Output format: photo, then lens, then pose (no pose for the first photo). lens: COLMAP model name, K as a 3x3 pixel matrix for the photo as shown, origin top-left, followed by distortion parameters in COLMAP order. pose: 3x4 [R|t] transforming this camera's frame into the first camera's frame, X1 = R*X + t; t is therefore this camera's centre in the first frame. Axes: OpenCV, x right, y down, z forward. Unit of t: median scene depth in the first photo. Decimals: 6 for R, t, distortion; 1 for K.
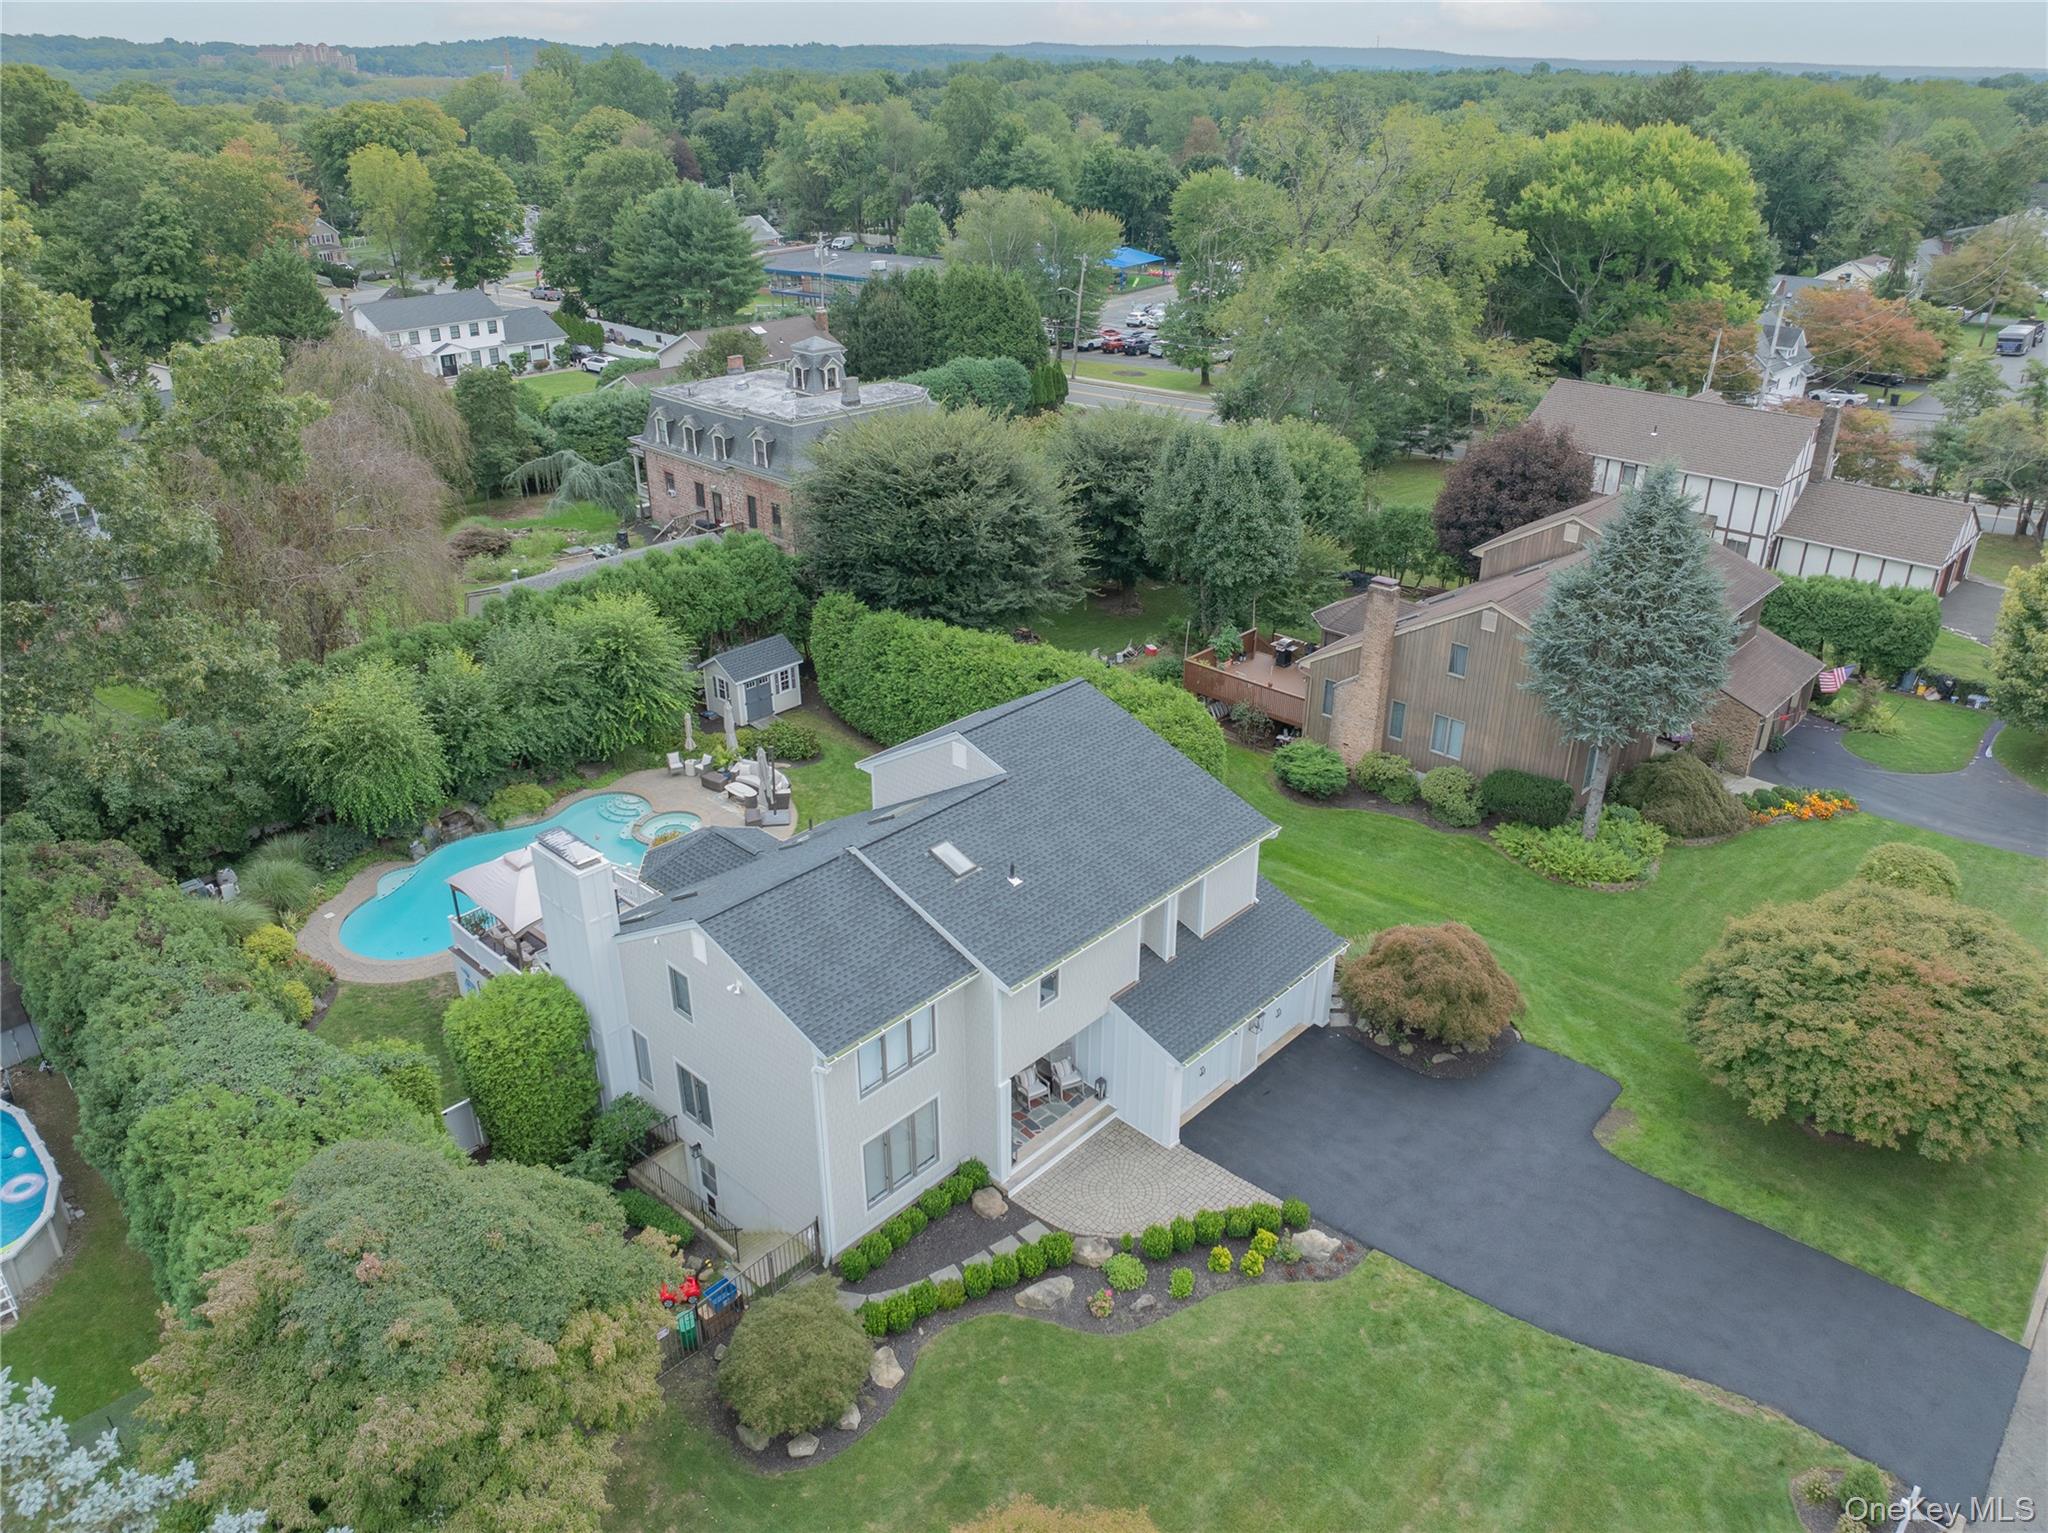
lens RADIAL K [[1440.4, 0, 1036.4], [0, 1440.4, 759.3], [0, 0, 1]] dist [-0.034168, -0.001610]
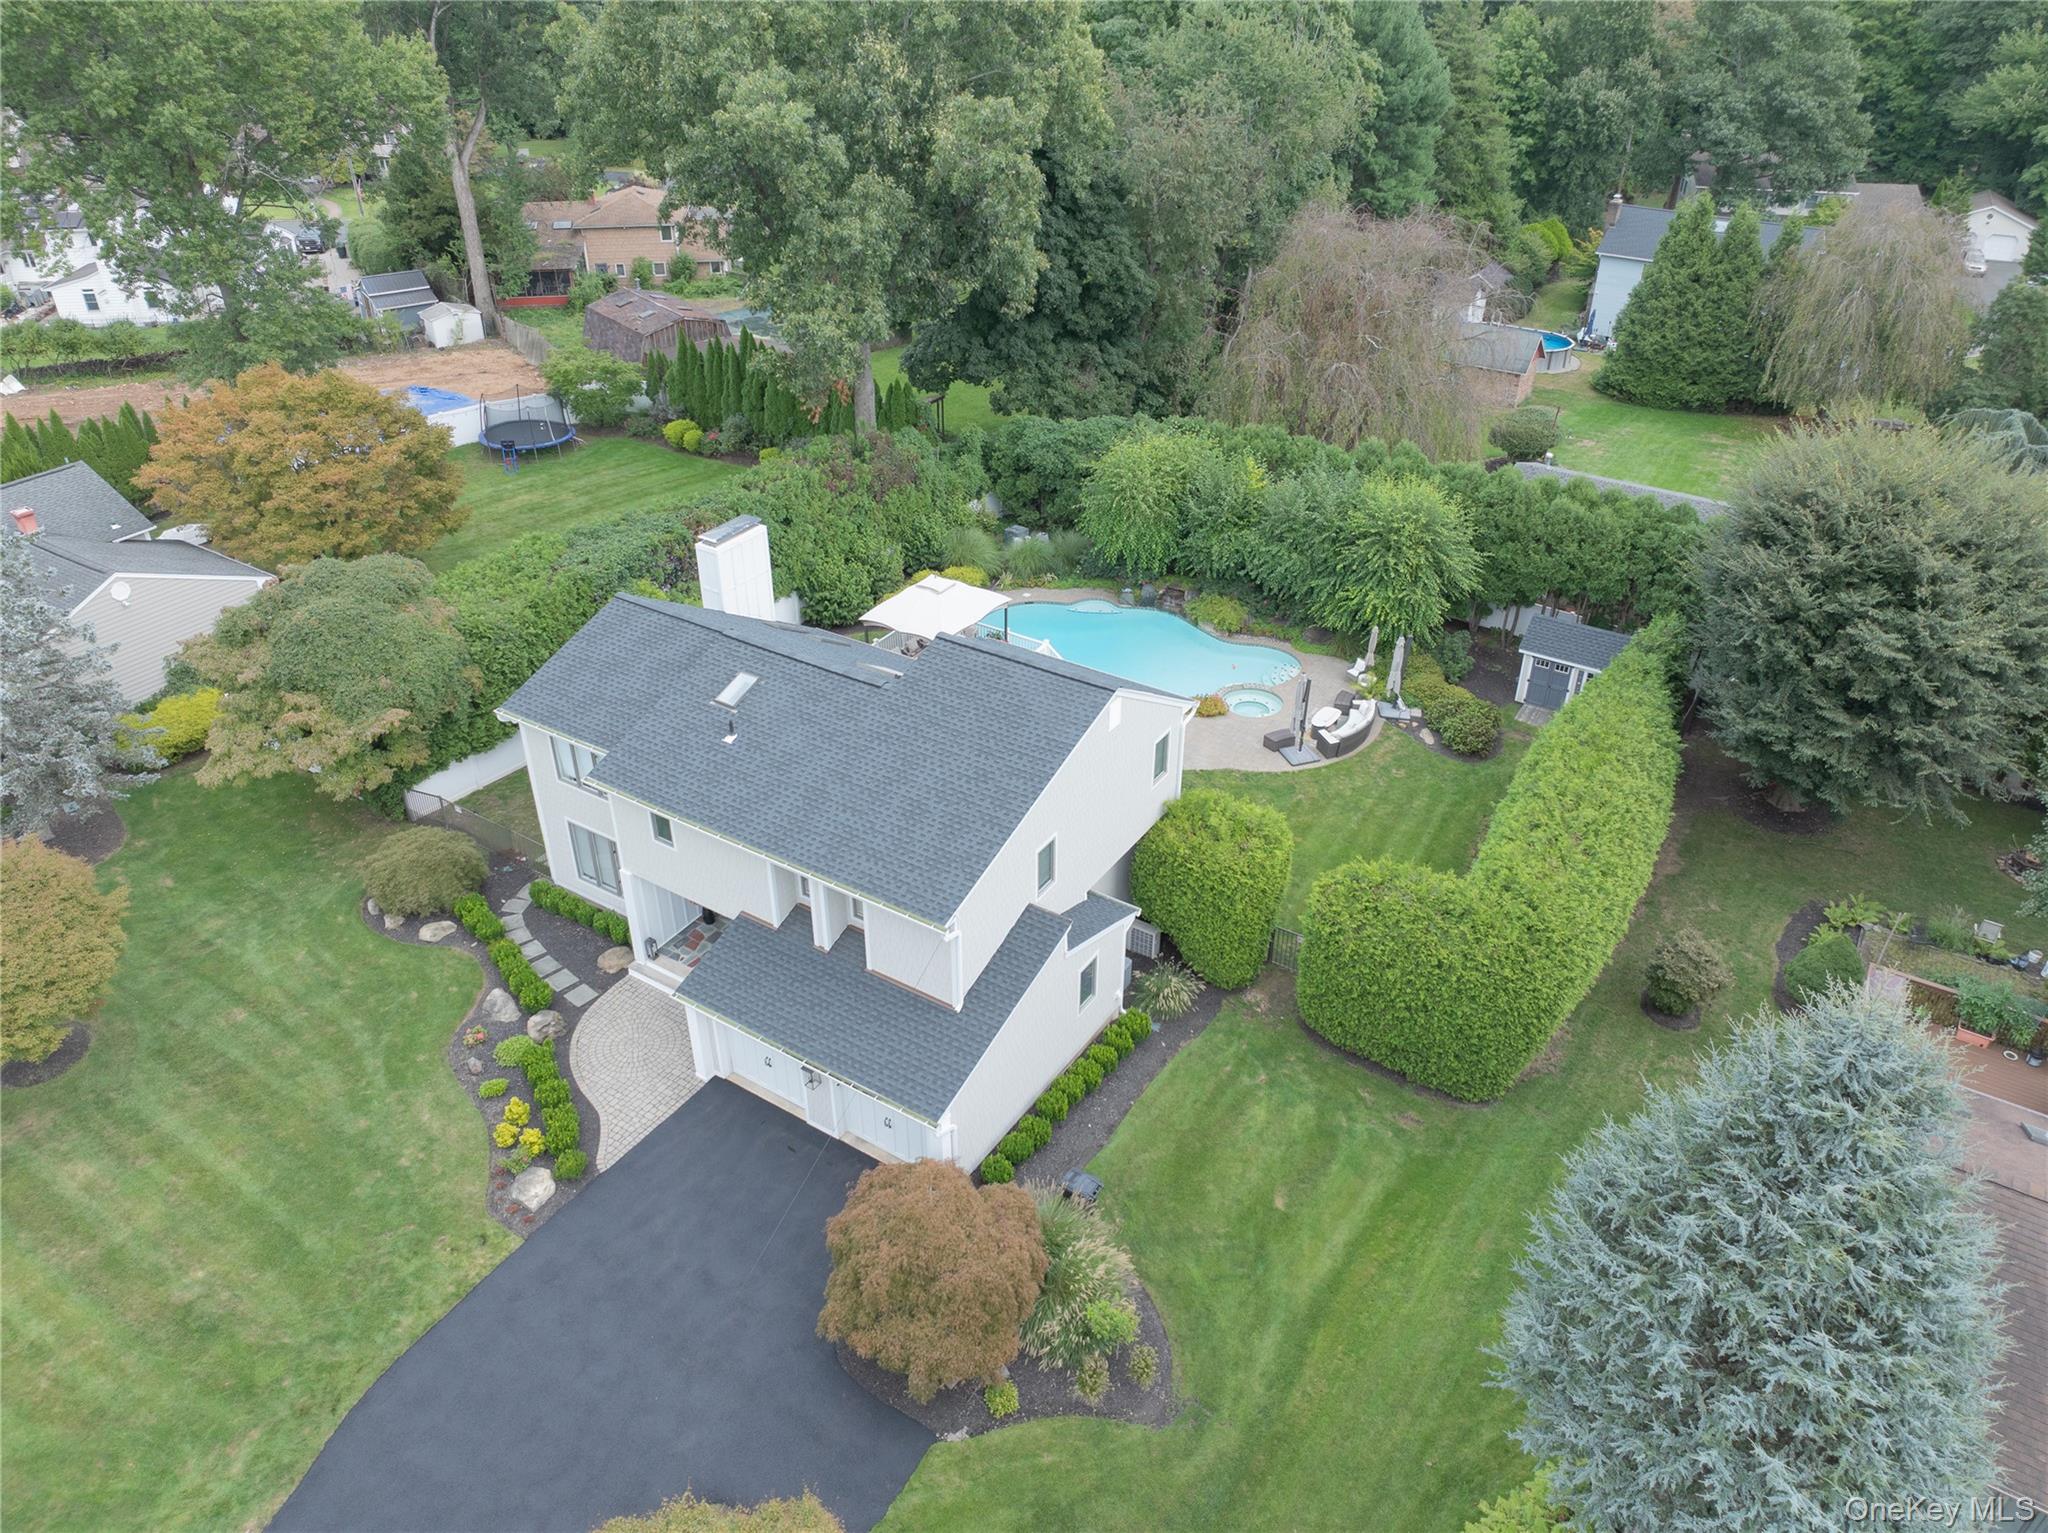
lens RADIAL K [[1440.4, 0, 1036.4], [0, 1440.4, 759.3], [0, 0, 1]] dist [-0.034168, -0.001610]
pose [[0.176652, 0.519914, -0.835753, 0.530062], [-0.432727, 0.803669, 0.408489, -0.247069], [0.884048, 0.289492, 0.366950, 0.513411]]
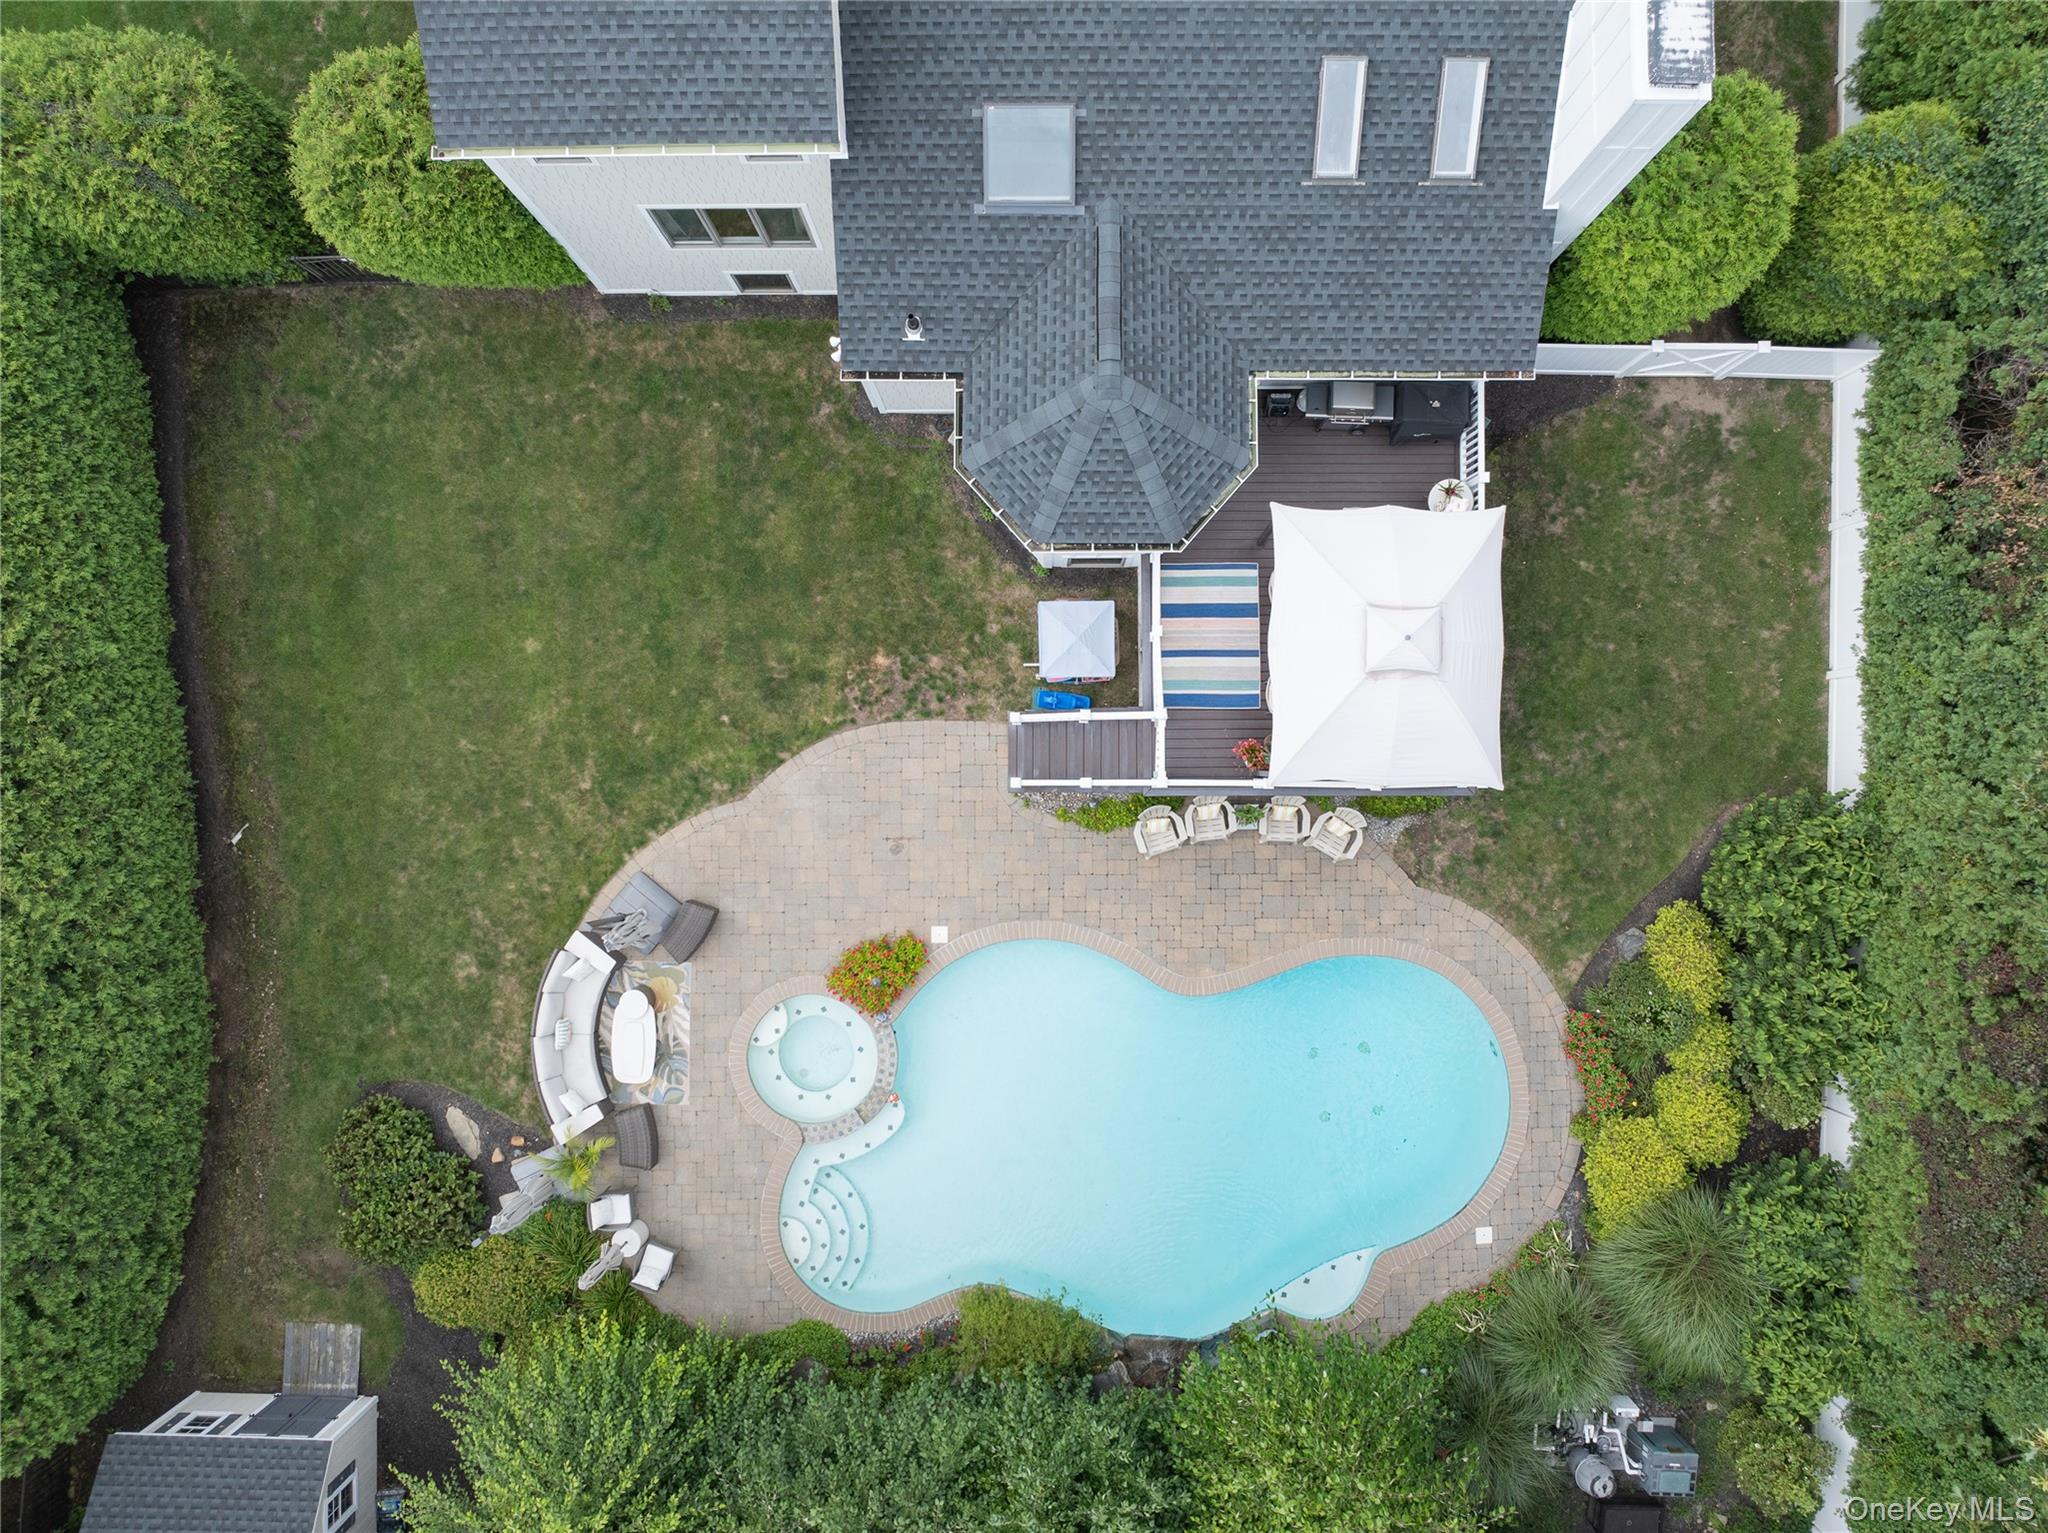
lens RADIAL K [[1472.3, 0, 1035.9], [0, 1472.3, 760.1], [0, 0, 1]] dist [-0.015087, -0.044658]
pose [[-0.674790, -0.737925, 0.011176, -0.229691], [0.323334, -0.281989, 0.903292, -0.320499], [-0.663411, 0.613146, 0.428880, 0.670161]]
